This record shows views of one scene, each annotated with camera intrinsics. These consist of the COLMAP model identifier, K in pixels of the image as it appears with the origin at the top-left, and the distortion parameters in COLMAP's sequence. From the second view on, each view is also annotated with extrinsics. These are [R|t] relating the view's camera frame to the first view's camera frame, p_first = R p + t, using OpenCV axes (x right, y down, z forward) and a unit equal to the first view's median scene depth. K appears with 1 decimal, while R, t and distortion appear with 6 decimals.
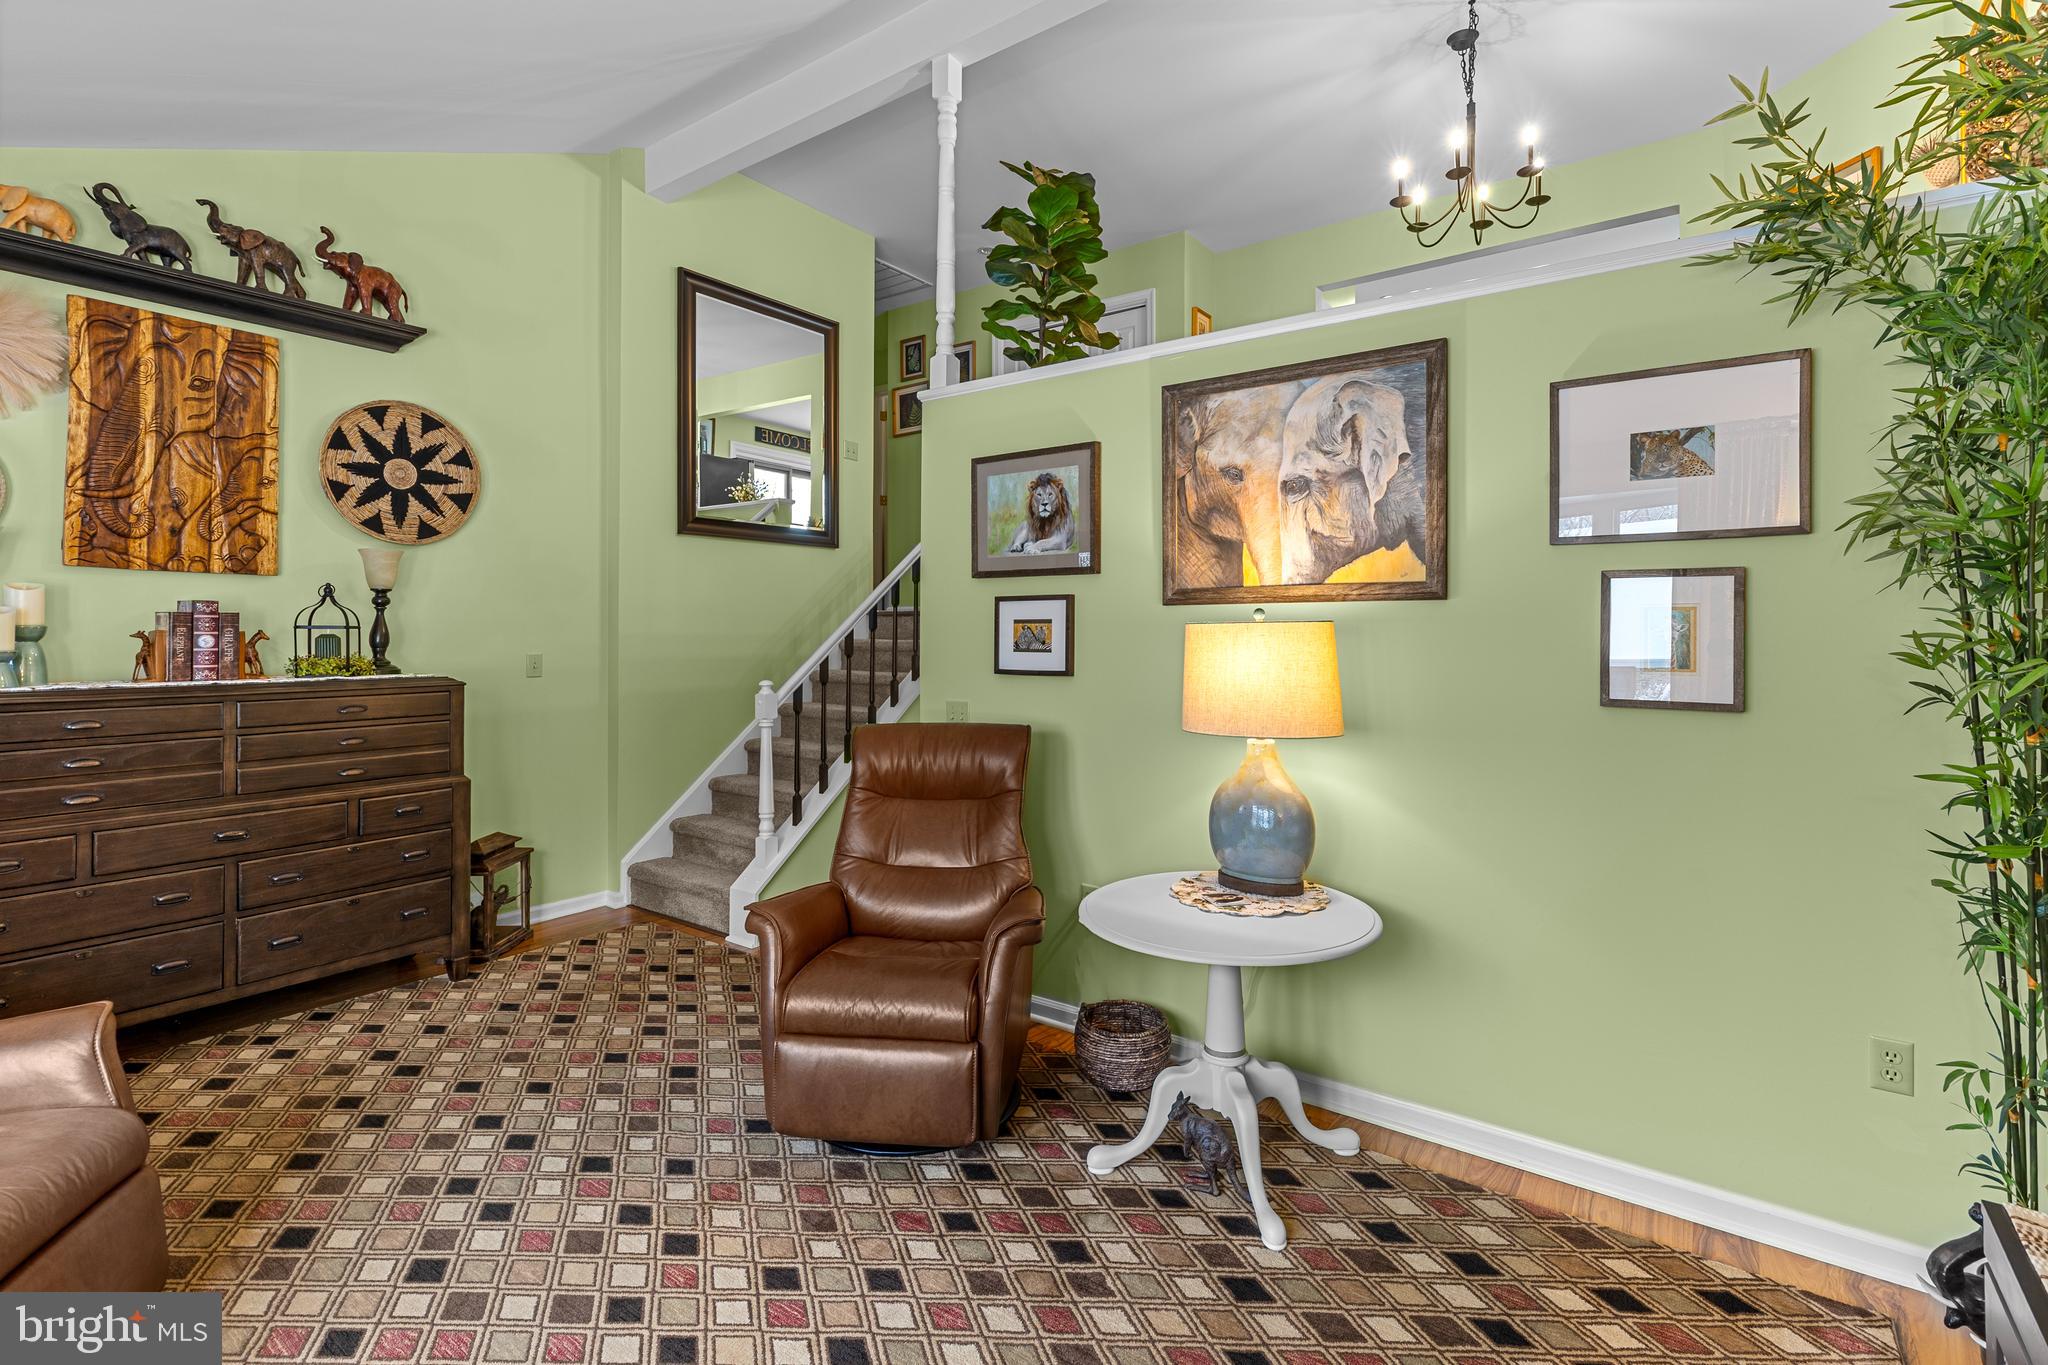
lens RADIAL K [[938.9, 0, 1049.0], [0, 938.9, 616.8], [0, 0, 1]] dist [0.004875, 0.000342]
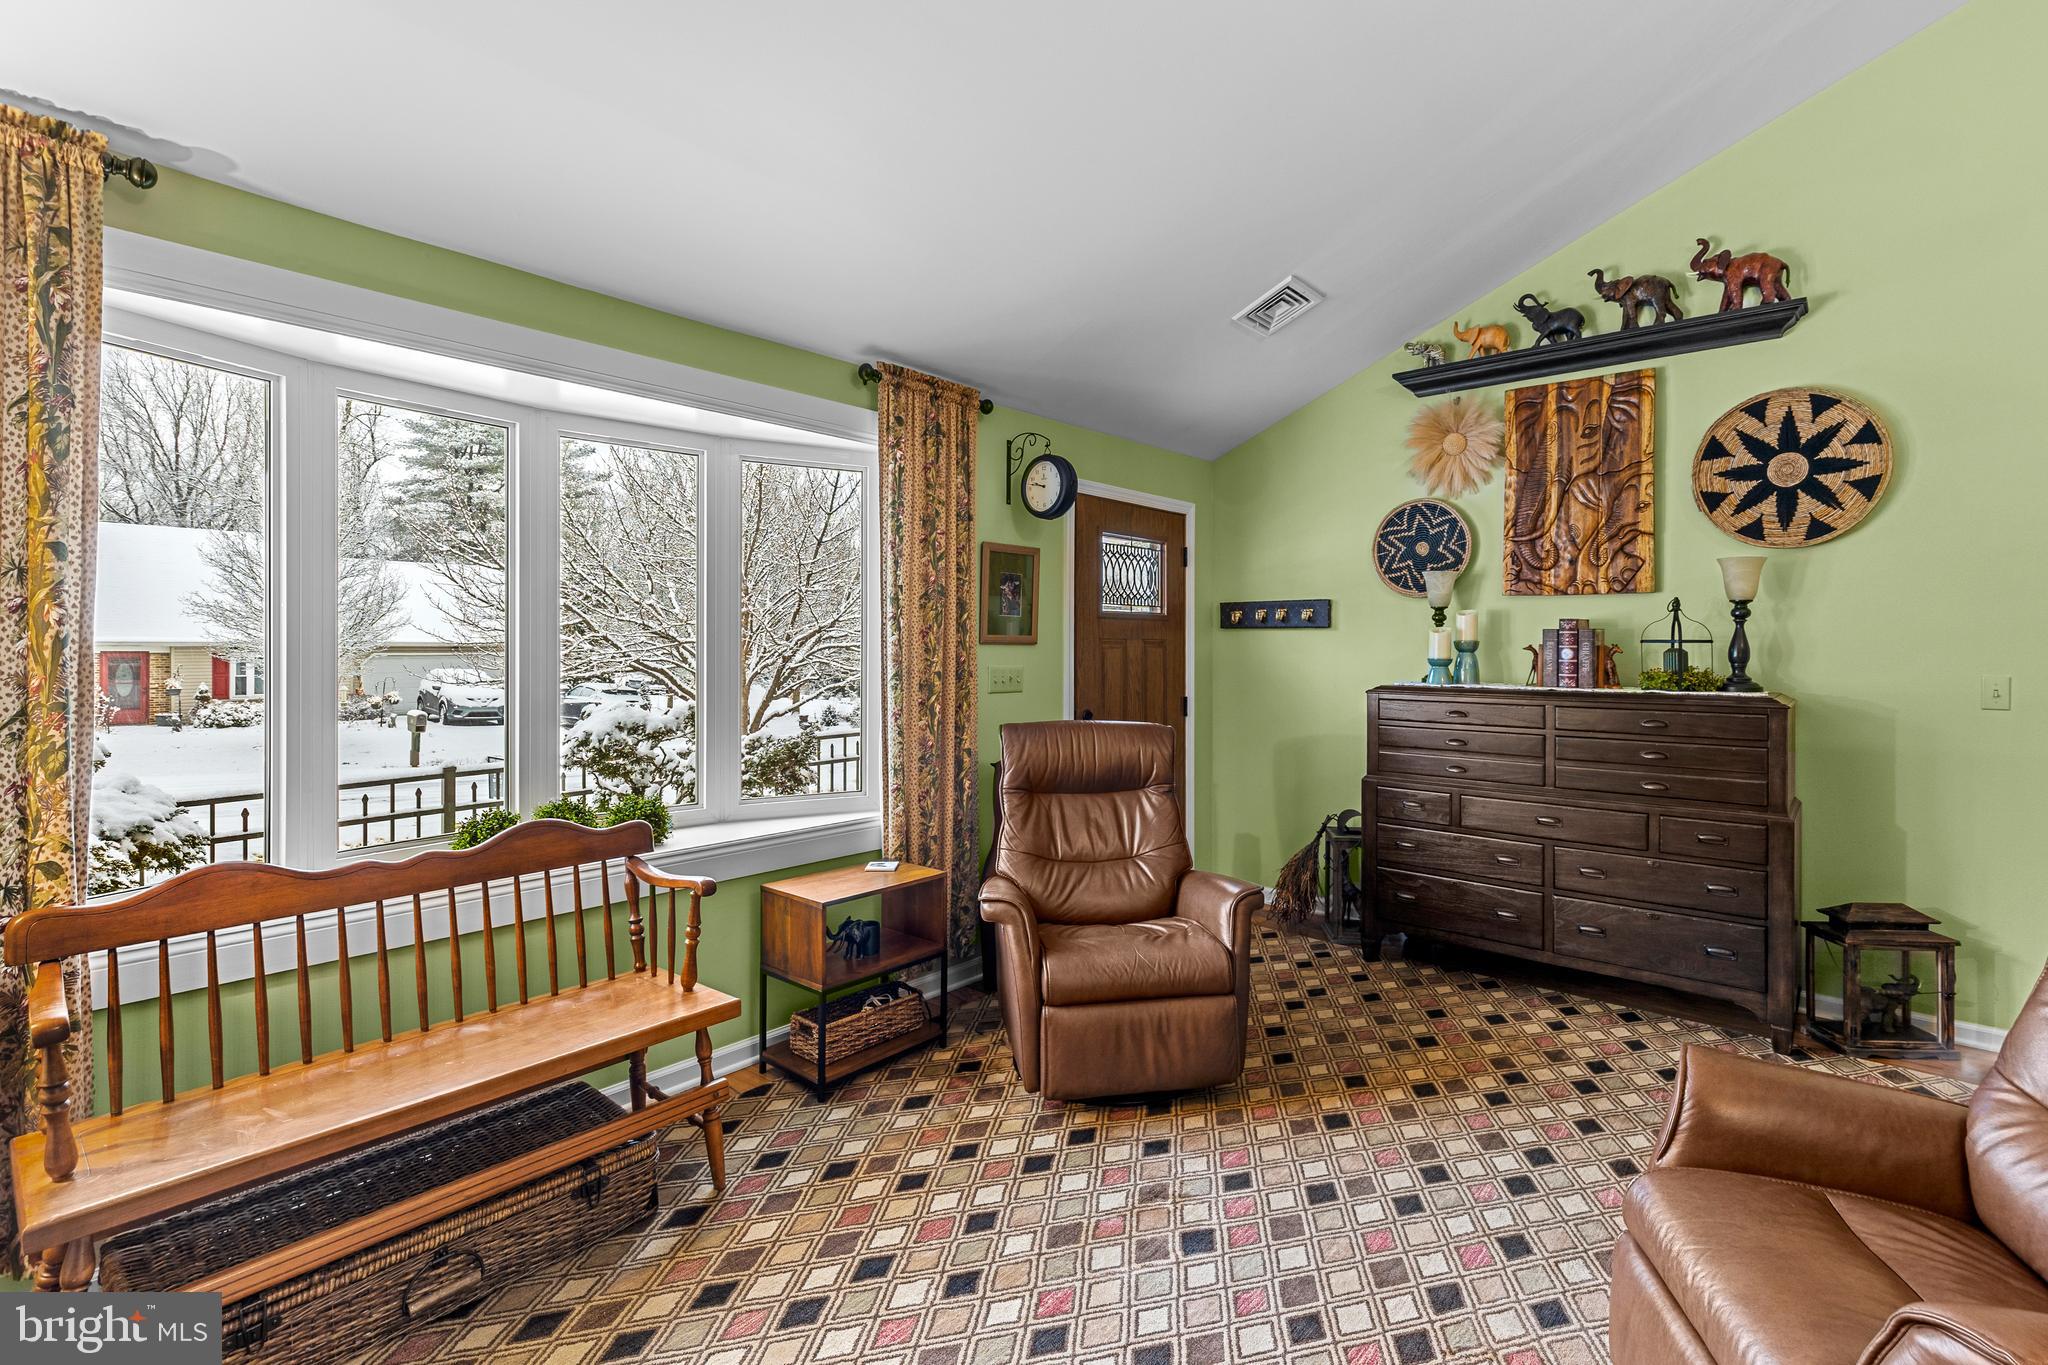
lens RADIAL K [[938.9, 0, 1056.8], [0, 938.9, 638.6], [0, 0, 1]] dist [0.004875, 0.000342]
pose [[-0.087233, -0.007486, -0.996160, 0.327712], [0.013828, 0.999866, -0.008725, 0.008499], [0.996092, -0.014536, -0.087118, 0.483760]]
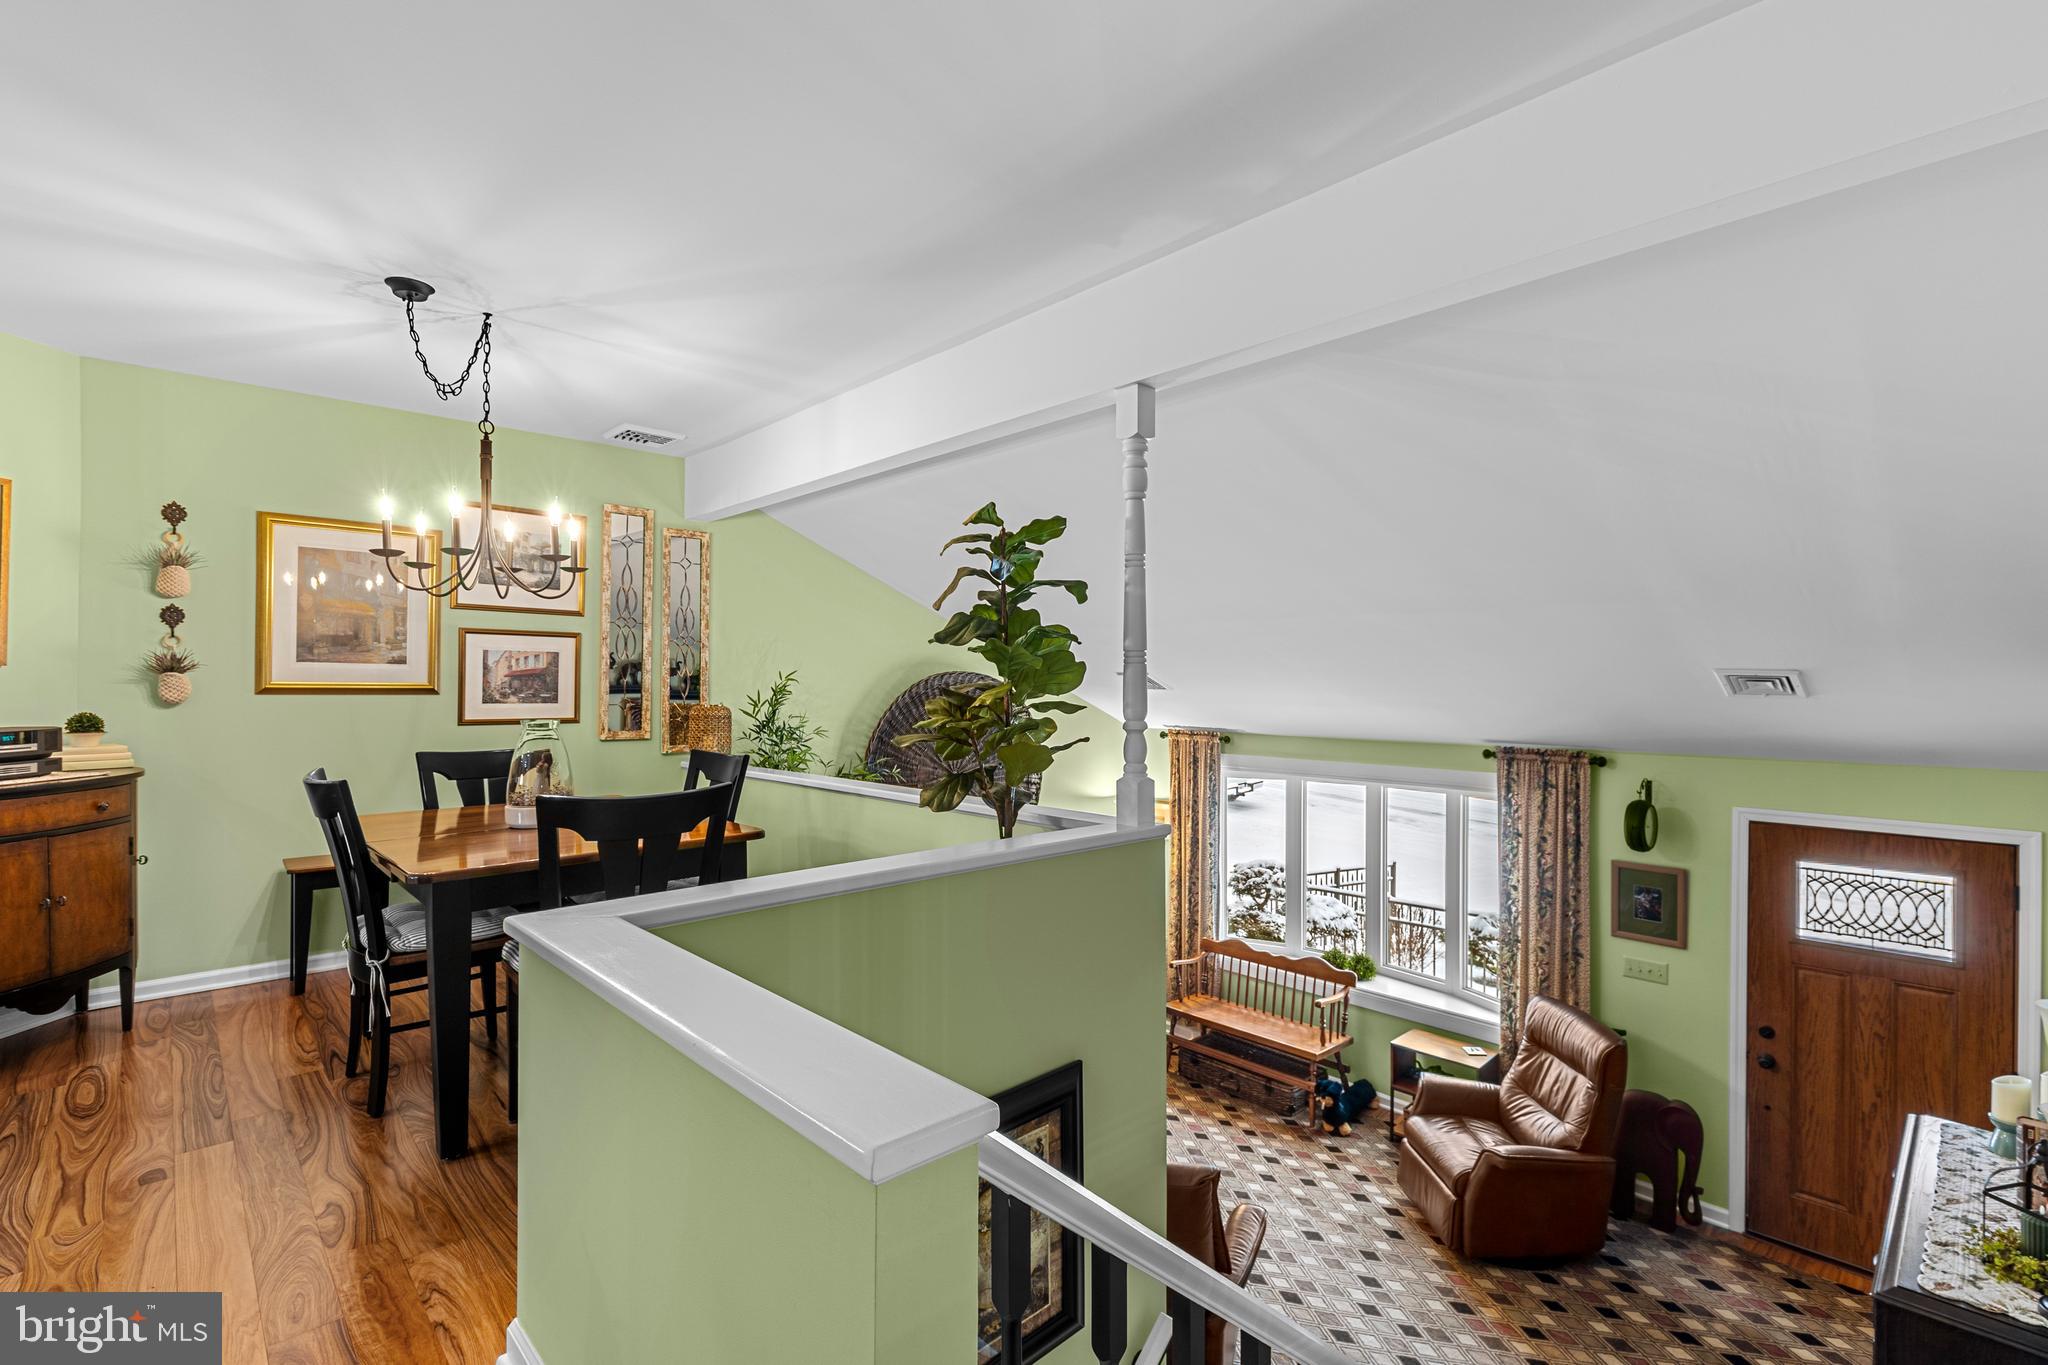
lens RADIAL K [[938.9, 0, 1060.9], [0, 938.9, 688.8], [0, 0, 1]] dist [0.004875, 0.000342]
pose [[-0.984825, -0.006564, 0.173424, -0.202796], [-0.008812, 0.999887, -0.012196, -0.382494], [-0.173325, -0.013540, -0.984772, 1.998560]]
